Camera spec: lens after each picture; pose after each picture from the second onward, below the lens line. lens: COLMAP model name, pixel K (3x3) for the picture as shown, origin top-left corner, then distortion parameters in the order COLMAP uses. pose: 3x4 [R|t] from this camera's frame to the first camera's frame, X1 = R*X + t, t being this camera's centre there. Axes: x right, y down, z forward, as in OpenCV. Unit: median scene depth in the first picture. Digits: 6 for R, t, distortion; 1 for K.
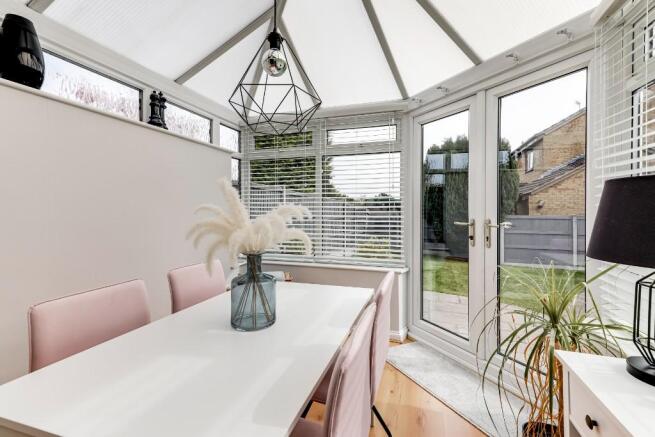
lens RADIAL K [[291.8, 0, 332.8], [0, 291.8, 195.7], [0, 0, 1]] dist [-0.000981, -0.000307]
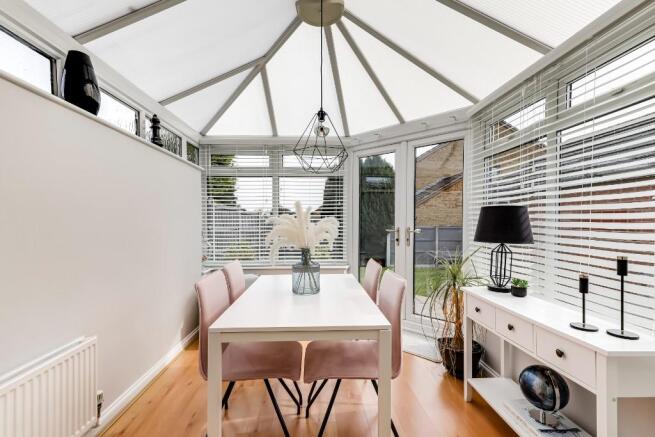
lens RADIAL K [[301.4, 0, 330.9], [0, 301.4, 211.5], [0, 0, 1]] dist [0.002885, 0.000775]
pose [[0.928983, 0.006495, 0.370065, -0.419307], [-0.010350, 0.999911, 0.008433, -0.010344], [-0.369977, -0.011664, 0.928968, -0.306271]]
